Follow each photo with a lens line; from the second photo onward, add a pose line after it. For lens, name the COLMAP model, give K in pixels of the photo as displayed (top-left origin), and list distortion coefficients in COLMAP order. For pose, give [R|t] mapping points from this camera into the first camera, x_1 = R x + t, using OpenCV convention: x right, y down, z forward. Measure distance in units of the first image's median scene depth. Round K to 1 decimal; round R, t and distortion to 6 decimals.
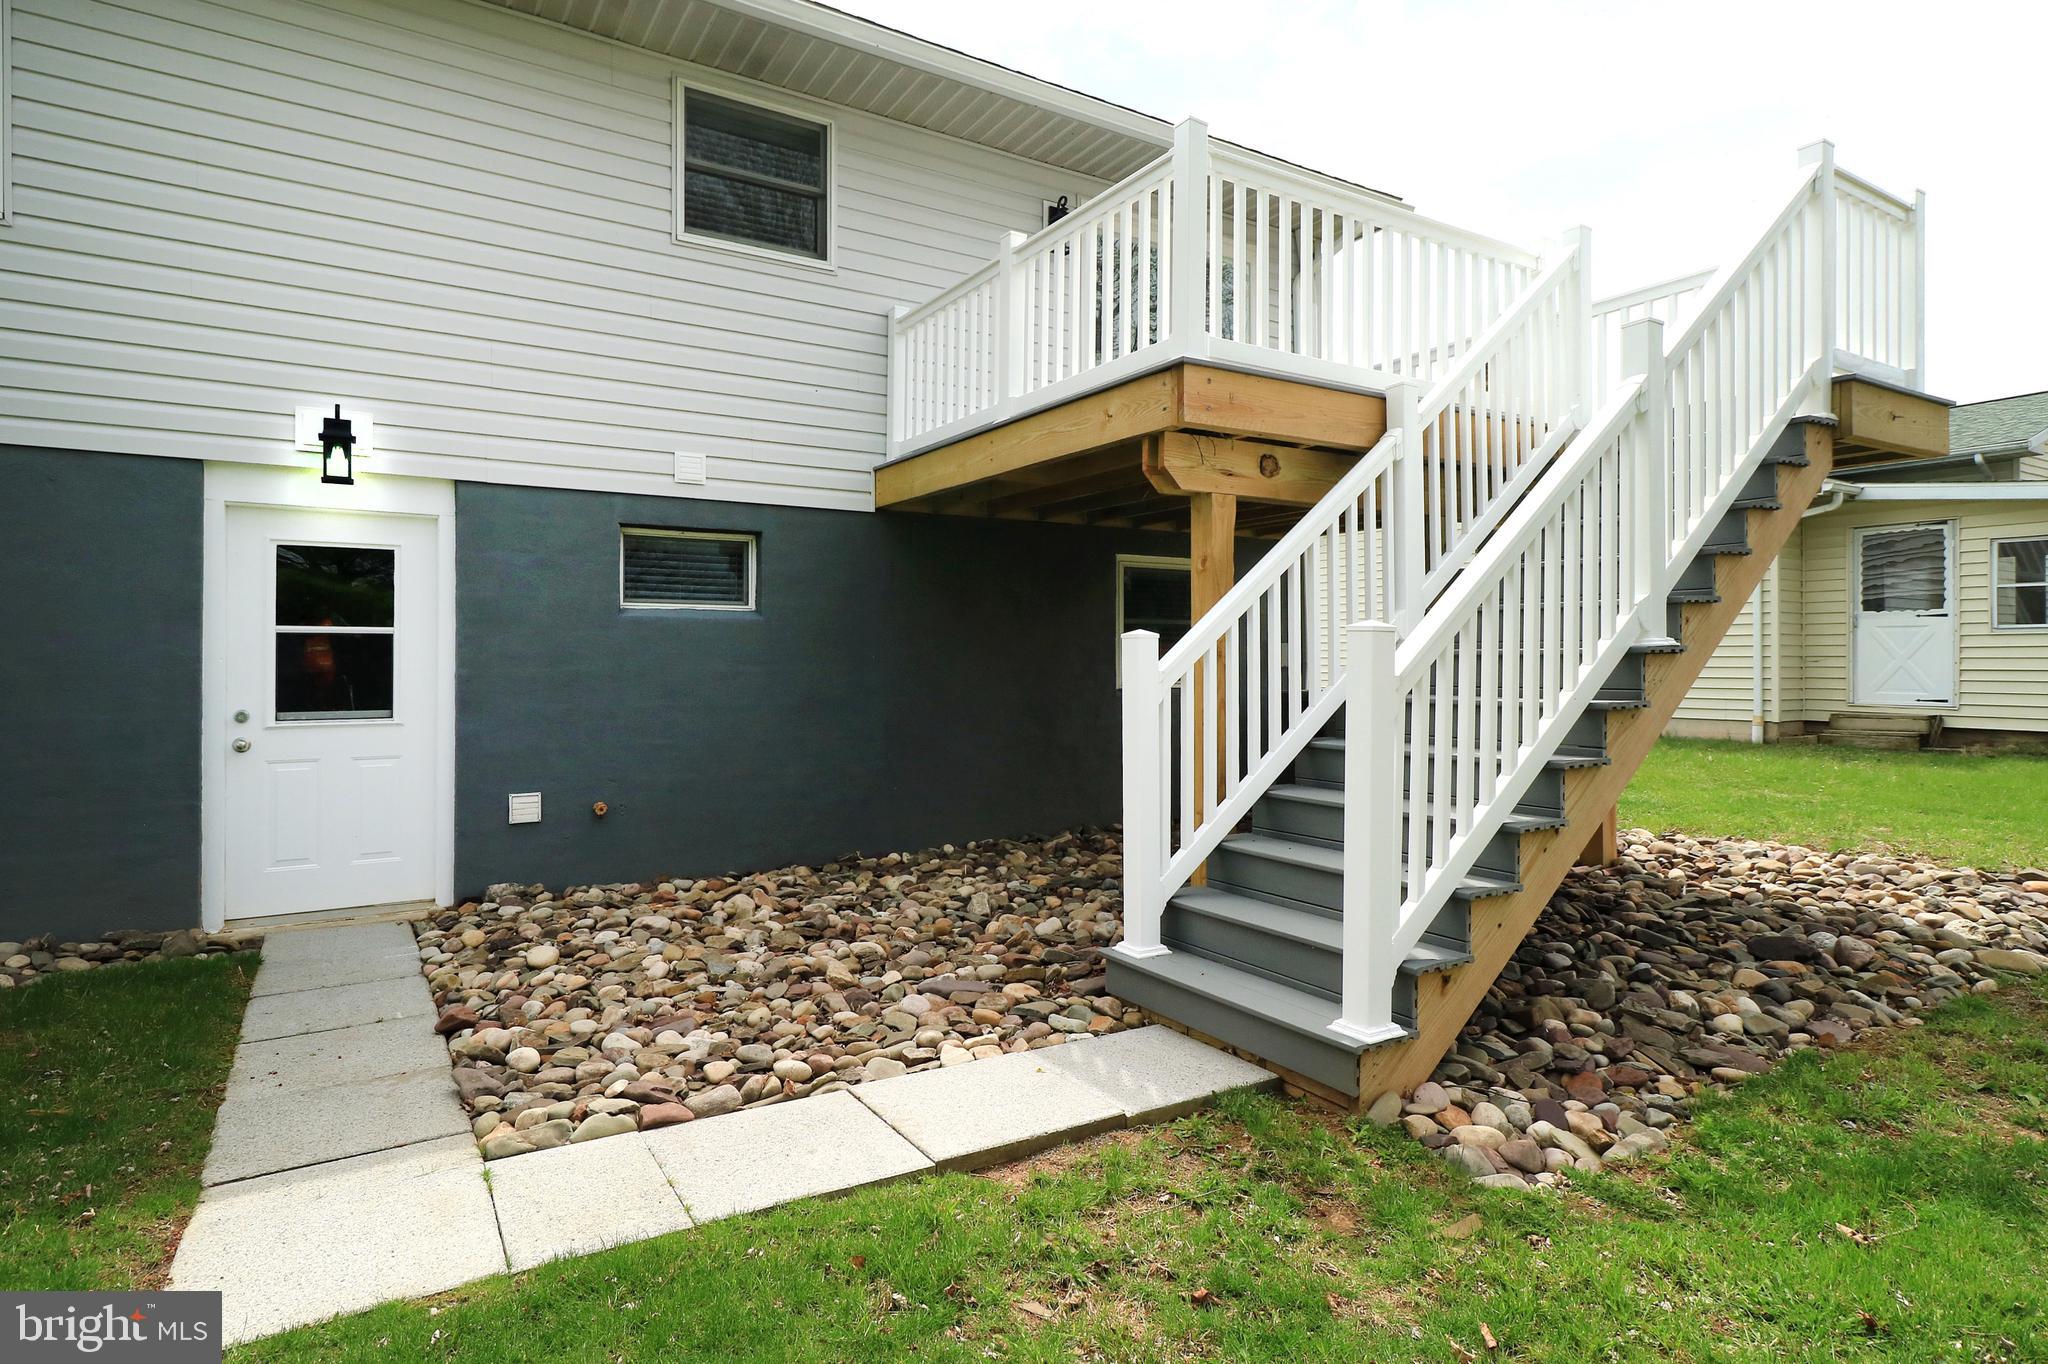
lens RADIAL K [[1091.5, 0, 1025.7], [0, 1091.5, 665.3], [0, 0, 1]] dist [-0.000673, 0.000675]
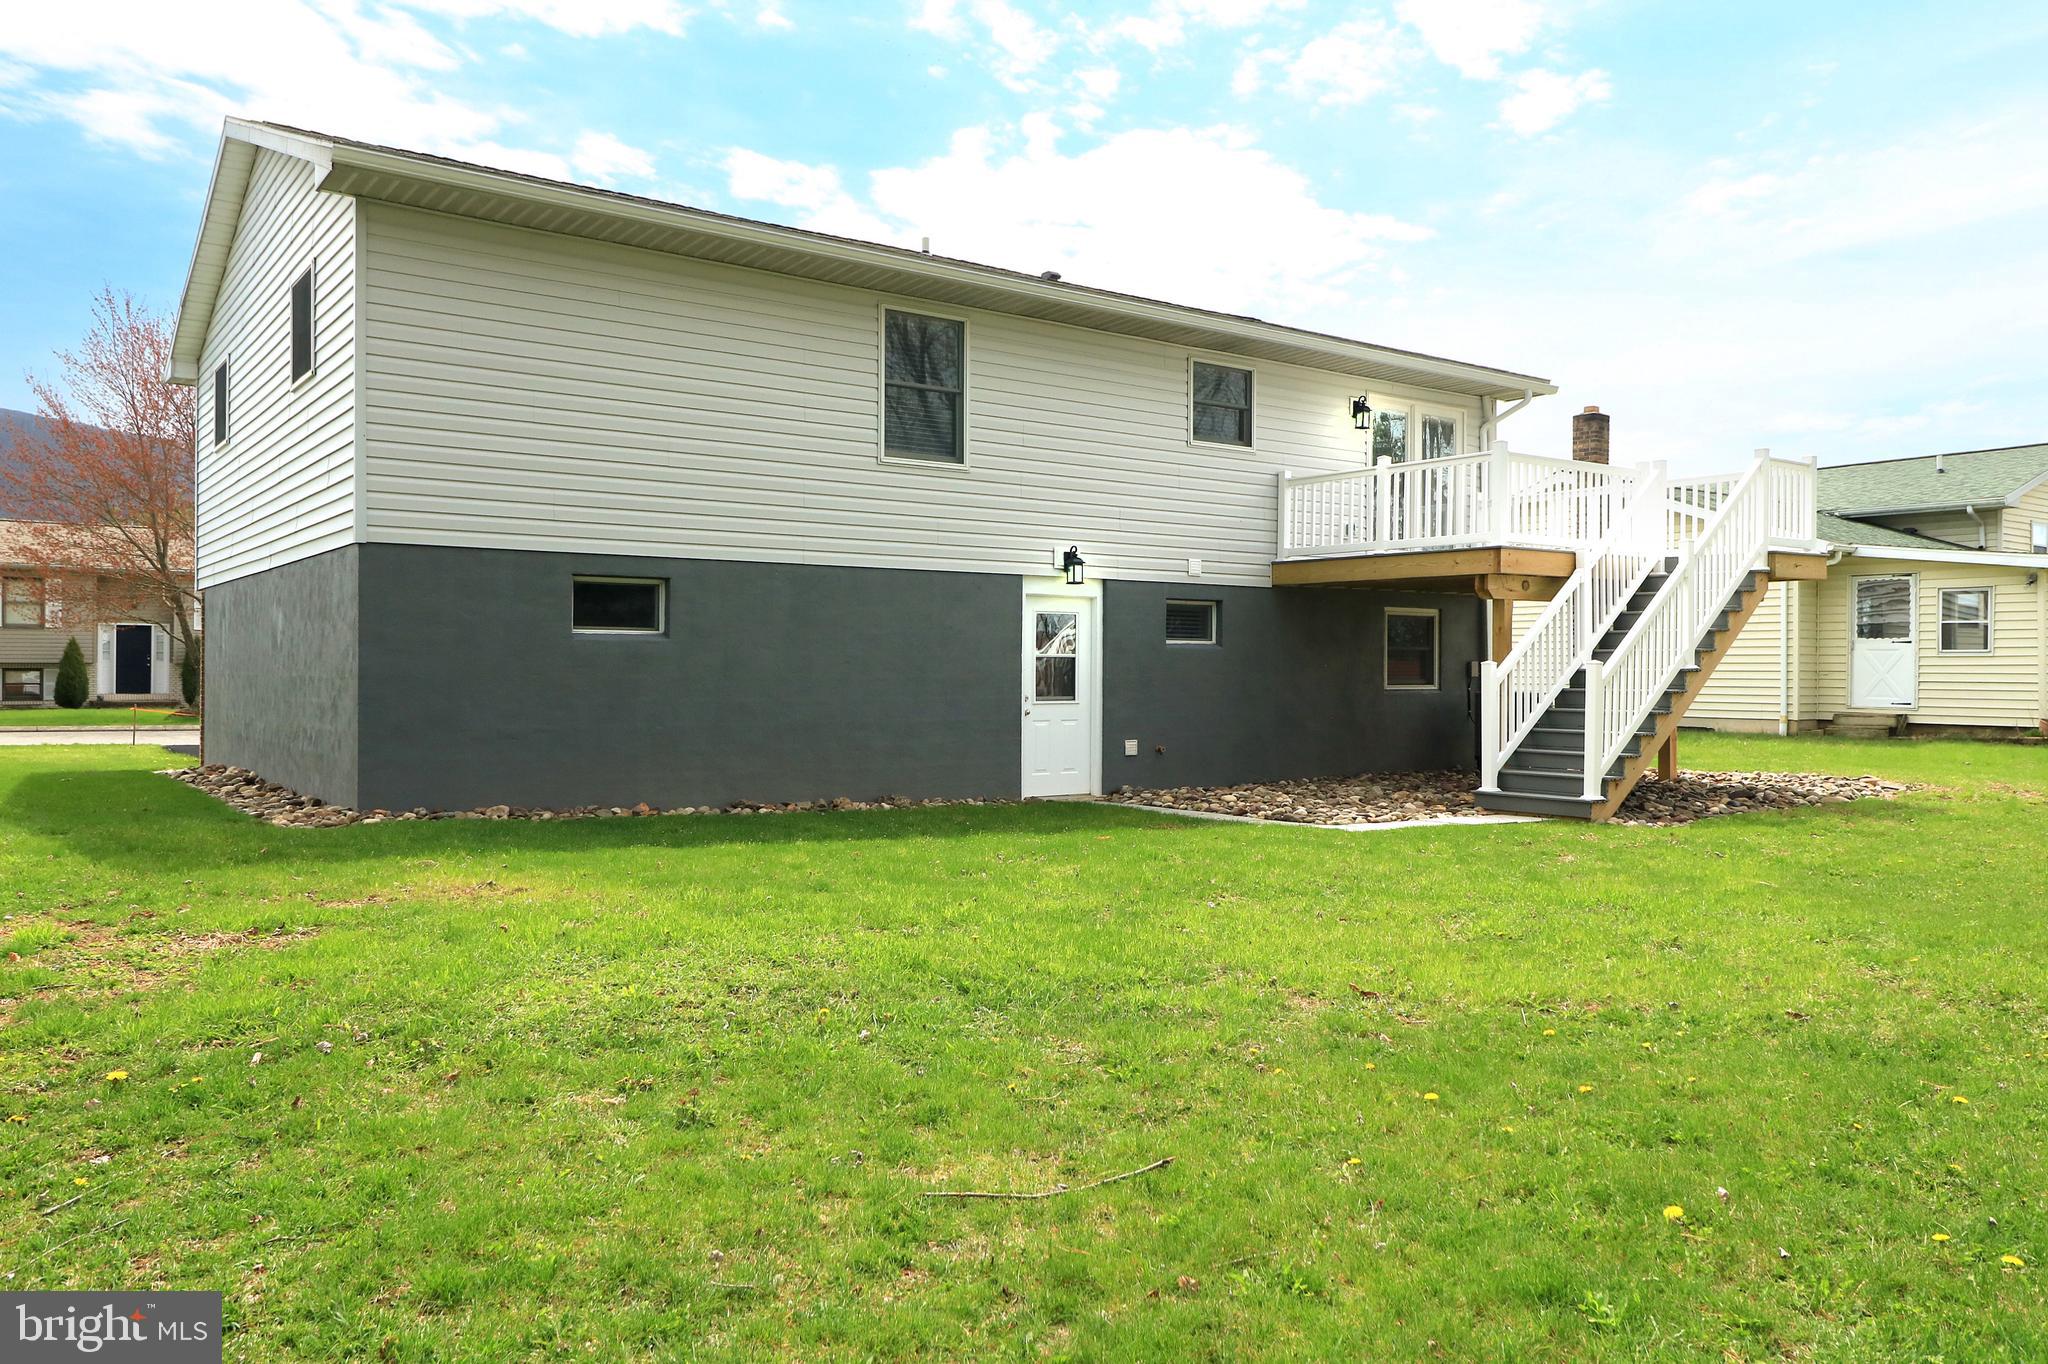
lens RADIAL K [[1462.1, 0, 1024.0], [0, 1462.1, 682.0], [0, 0, 1]] dist [0.001728, -0.001593]
pose [[0.997599, 0.004924, 0.069085, -0.767623], [-0.005275, 0.999974, 0.004910, 0.003234], [-0.069059, -0.005263, 0.997599, -1.457931]]
